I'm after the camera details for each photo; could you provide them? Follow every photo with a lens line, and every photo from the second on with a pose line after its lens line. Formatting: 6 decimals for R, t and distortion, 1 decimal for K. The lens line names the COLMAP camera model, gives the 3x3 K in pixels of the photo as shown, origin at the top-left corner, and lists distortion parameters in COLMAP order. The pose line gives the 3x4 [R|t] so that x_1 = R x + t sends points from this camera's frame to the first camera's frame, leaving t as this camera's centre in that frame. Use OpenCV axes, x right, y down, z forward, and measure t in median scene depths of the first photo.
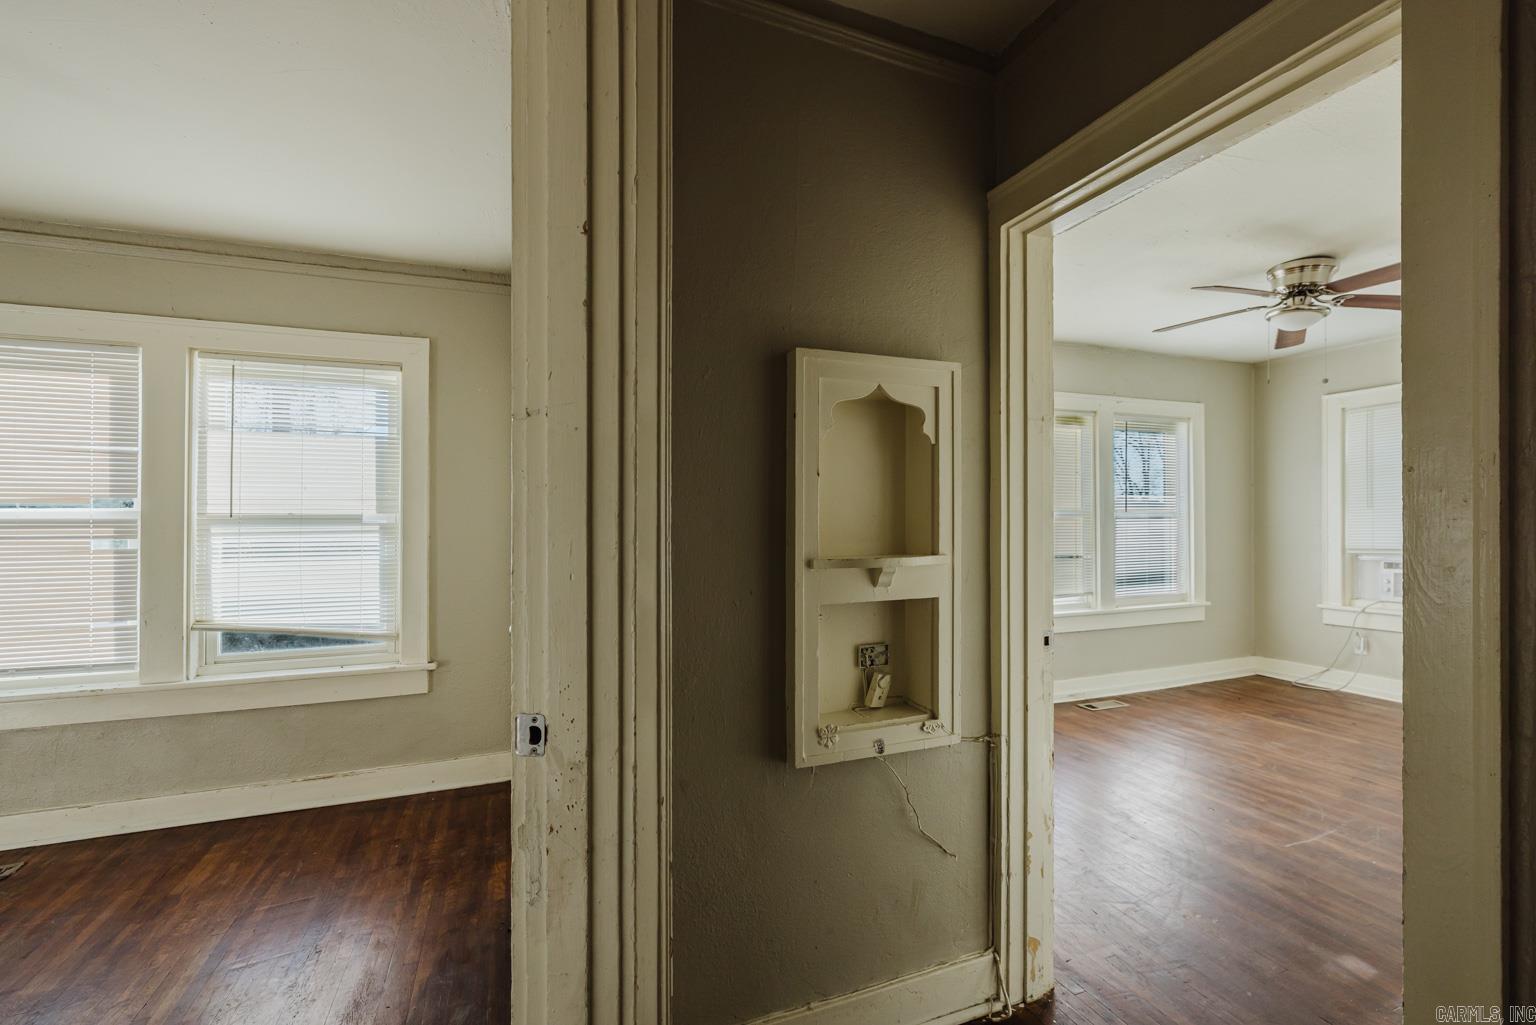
lens RADIAL K [[663.9, 0, 766.7], [0, 663.9, 526.6], [0, 0, 1]] dist [-0.000606, 0.000502]
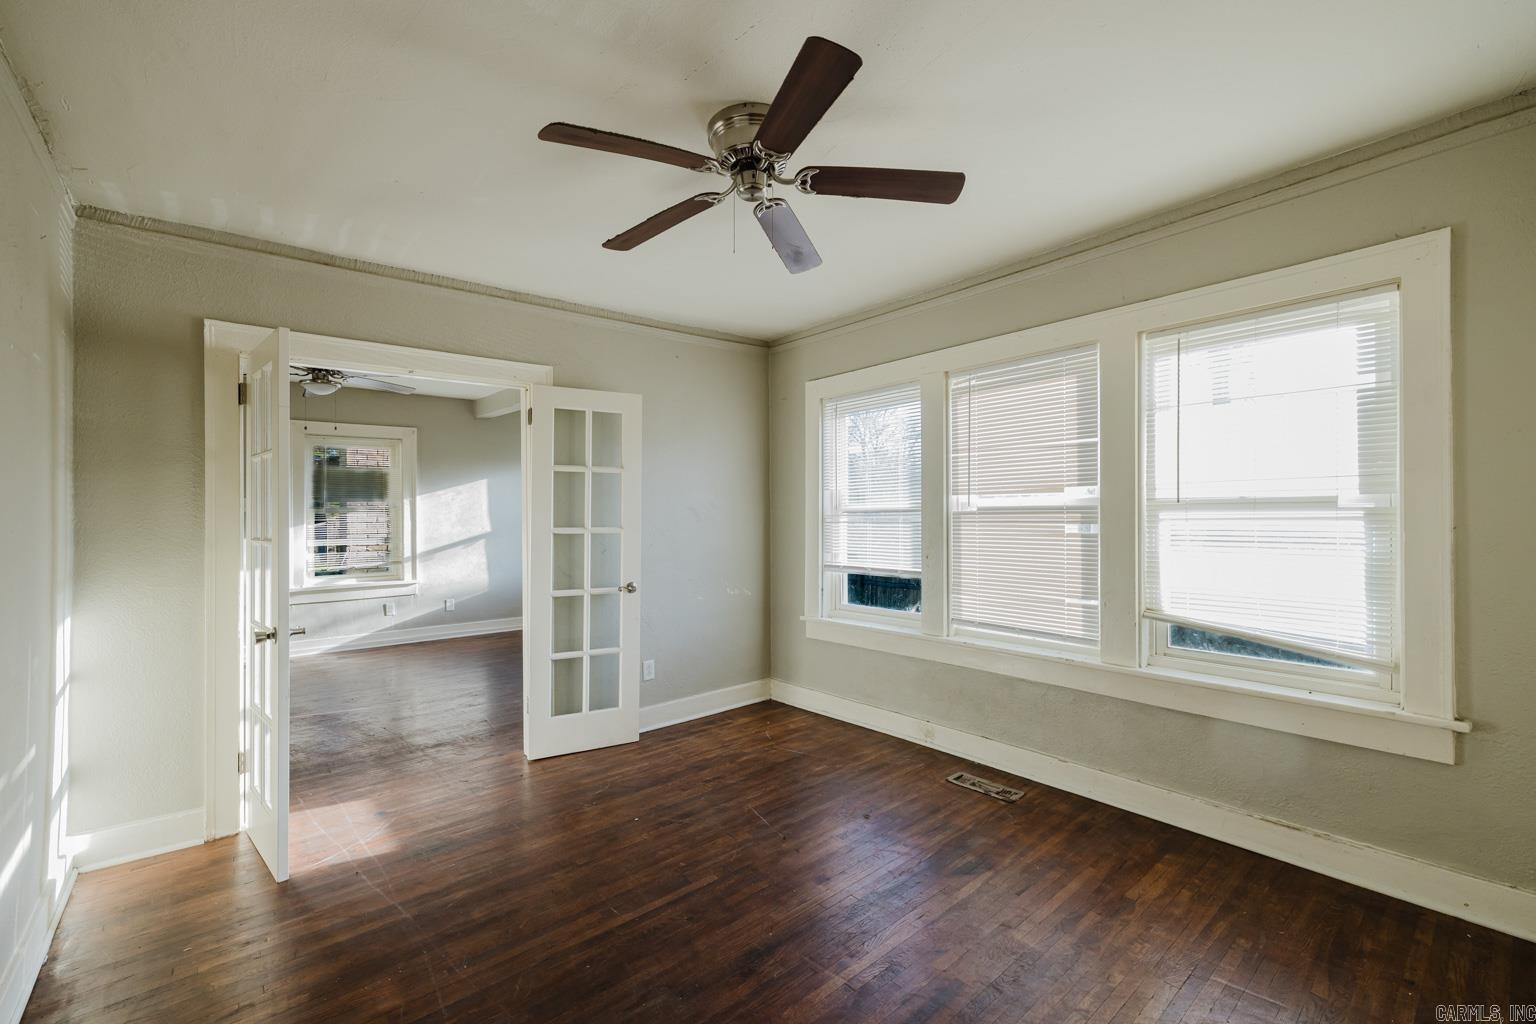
lens RADIAL K [[663.9, 0, 774.7], [0, 663.9, 510.5], [0, 0, 1]] dist [-0.000606, 0.000502]
pose [[0.342080, -0.001844, -0.939669, -0.128133], [0.011781, 0.999928, 0.002326, -0.011745], [0.939597, -0.011866, 0.342077, 0.152149]]
